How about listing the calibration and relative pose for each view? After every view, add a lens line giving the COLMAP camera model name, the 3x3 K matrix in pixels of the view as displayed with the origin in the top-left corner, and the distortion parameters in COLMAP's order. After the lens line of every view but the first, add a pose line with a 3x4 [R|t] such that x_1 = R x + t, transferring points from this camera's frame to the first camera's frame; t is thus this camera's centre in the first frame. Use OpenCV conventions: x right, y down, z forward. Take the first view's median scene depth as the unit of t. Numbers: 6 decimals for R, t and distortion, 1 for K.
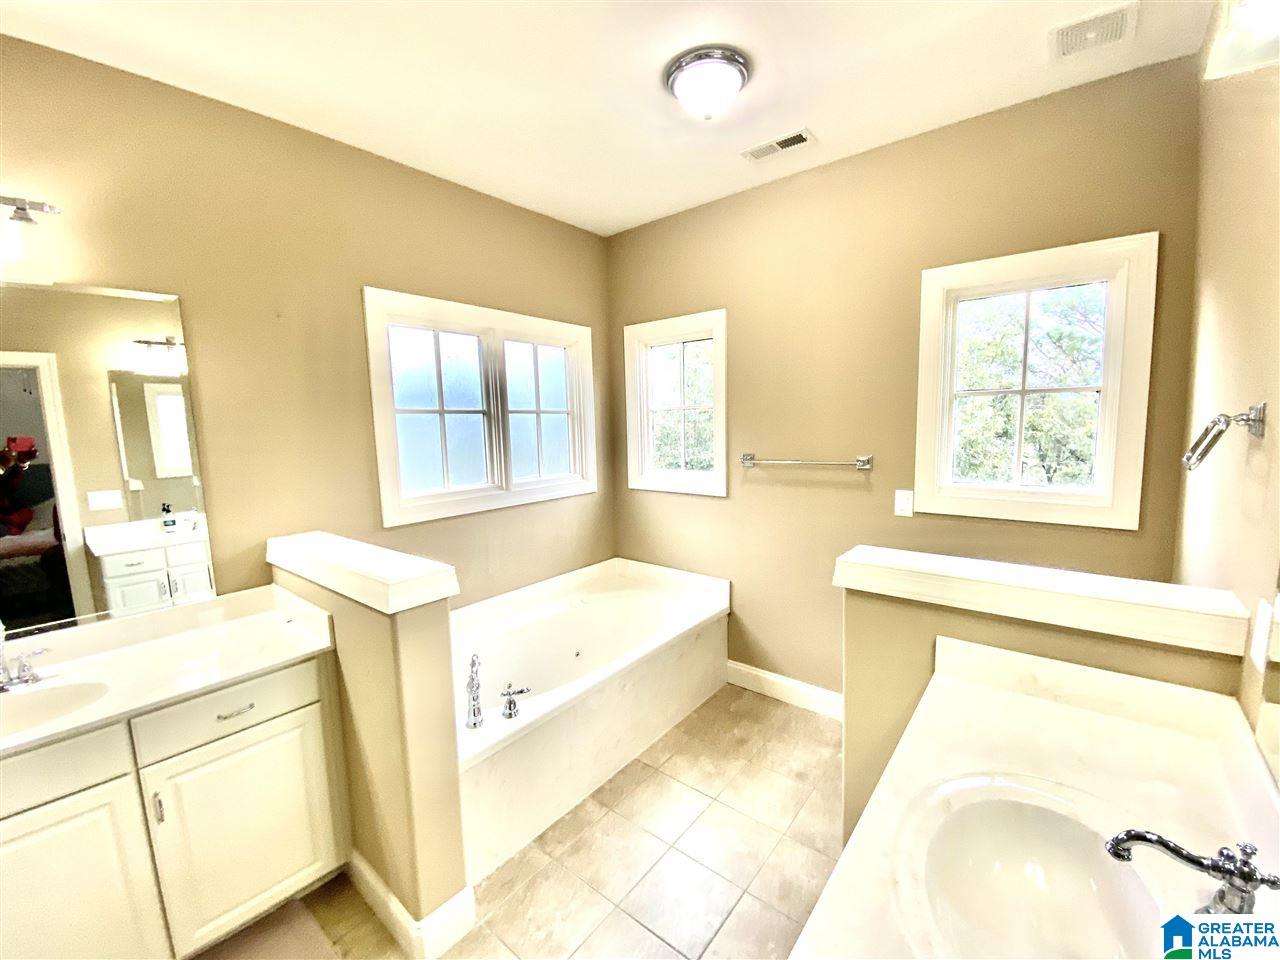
lens RADIAL K [[520.3, 0, 640.0], [0, 520.3, 480.0], [0, 0, 1]] dist [0.009888, -0.016174]
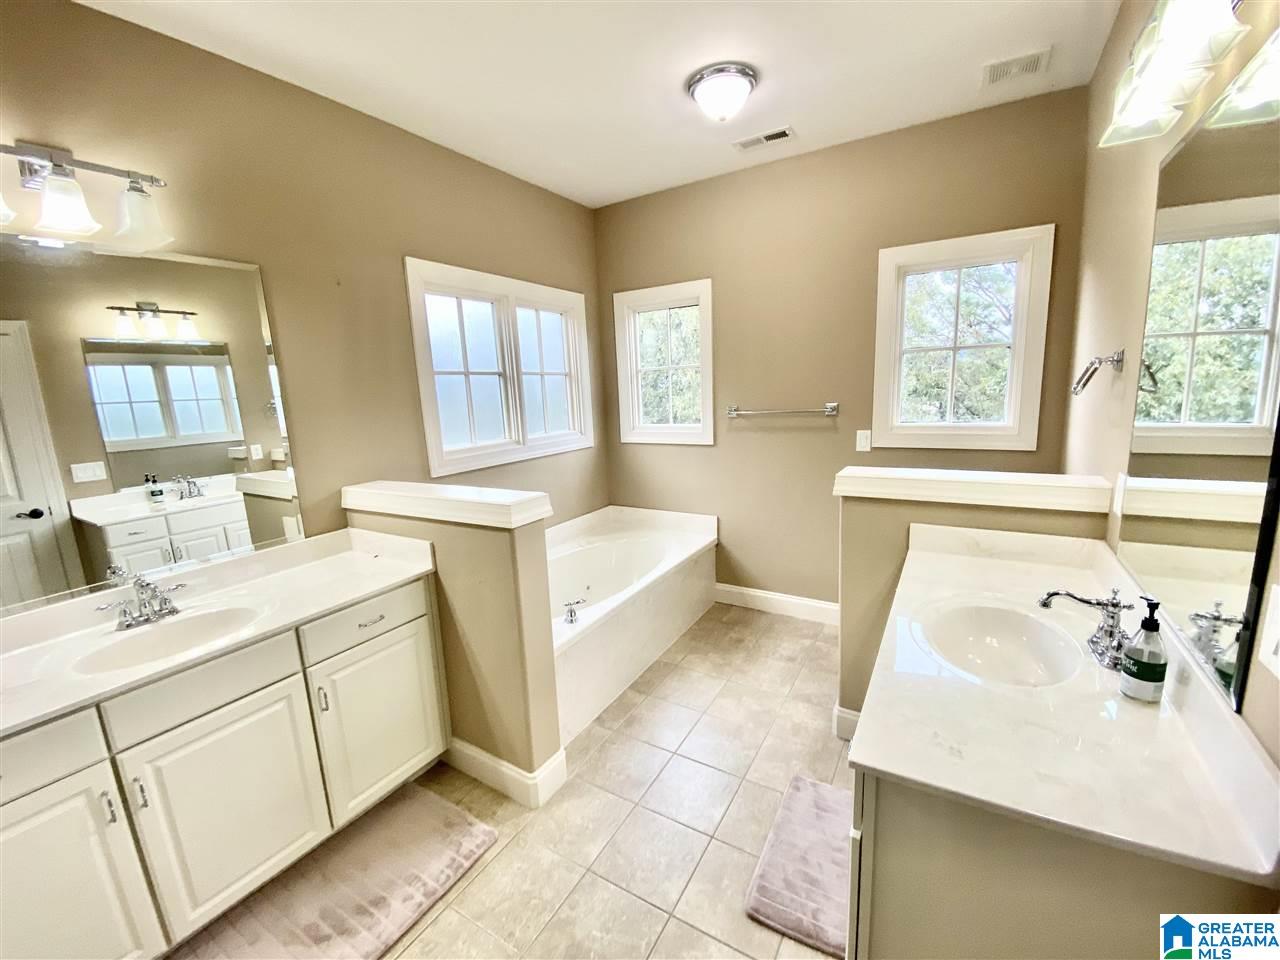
lens RADIAL K [[517.3, 0, 640.9], [0, 517.3, 480.1], [0, 0, 1]] dist [0.024855, -0.024688]
pose [[0.989956, -0.042843, 0.134729, -0.199280], [0.034384, 0.997326, 0.064492, 0.041293], [-0.137132, -0.059212, 0.988781, -0.167421]]
